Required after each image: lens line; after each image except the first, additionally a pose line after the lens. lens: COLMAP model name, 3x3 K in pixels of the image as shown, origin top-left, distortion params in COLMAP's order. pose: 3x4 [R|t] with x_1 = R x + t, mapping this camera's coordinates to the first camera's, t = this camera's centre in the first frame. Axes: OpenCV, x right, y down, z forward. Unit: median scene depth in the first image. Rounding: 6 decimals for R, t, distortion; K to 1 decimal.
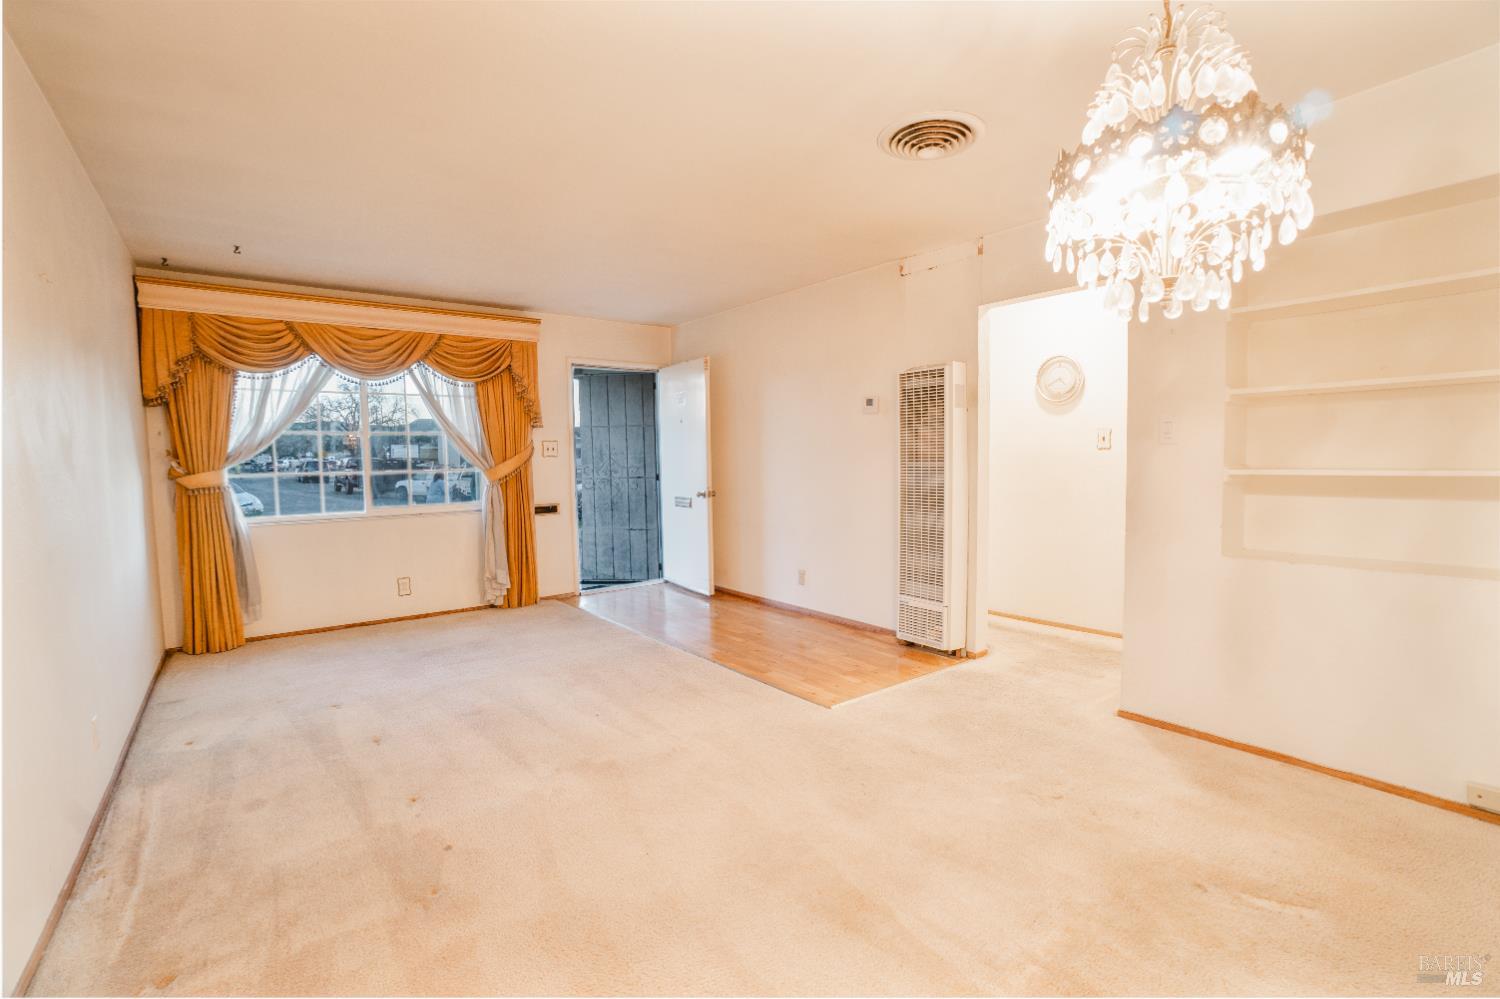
lens RADIAL K [[739.8, 0, 792.7], [0, 739.8, 503.4], [0, 0, 1]] dist [-0.068844, 0.025437]
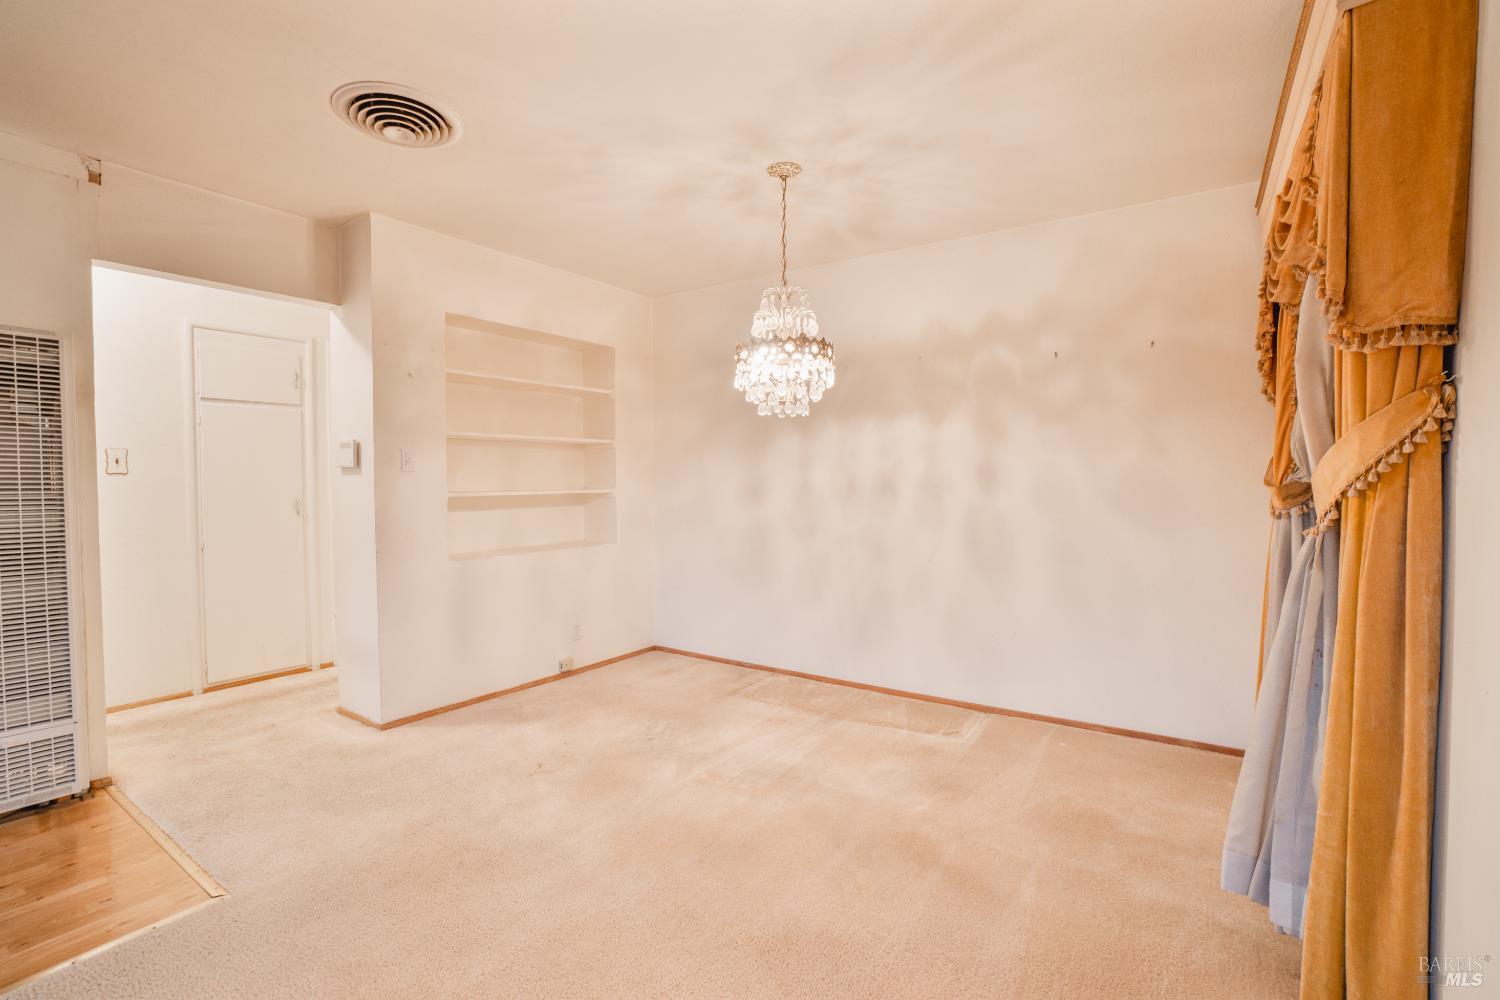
lens RADIAL K [[640.7, 0, 733.3], [0, 640.7, 501.4], [0, 0, 1]] dist [-0.048846, 0.014535]
pose [[-0.272655, -0.020940, 0.961884, -0.442726], [0.062378, 0.997275, 0.039392, -0.032228], [-0.960088, 0.070741, -0.270606, 0.590395]]
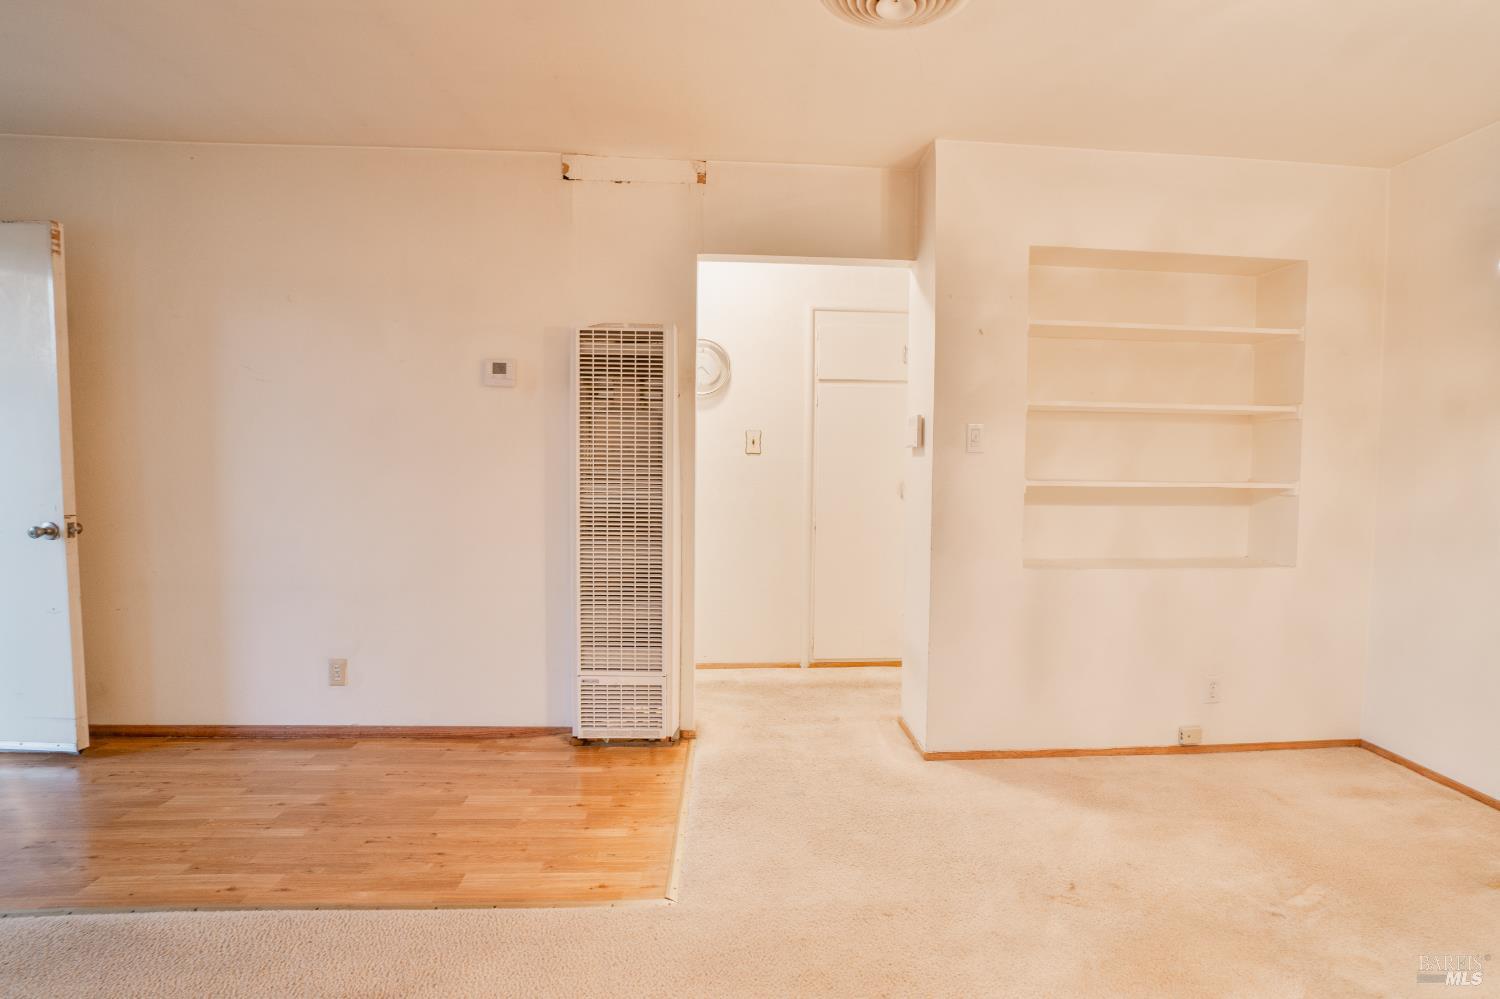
lens RADIAL K [[739.8, 0, 792.7], [0, 739.8, 503.4], [0, 0, 1]] dist [-0.068844, 0.025437]
pose [[0.556127, -0.028724, 0.830601, -0.296610], [0.030292, 0.999439, 0.014281, -0.028567], [-0.830545, 0.017218, 0.556685, 0.508369]]
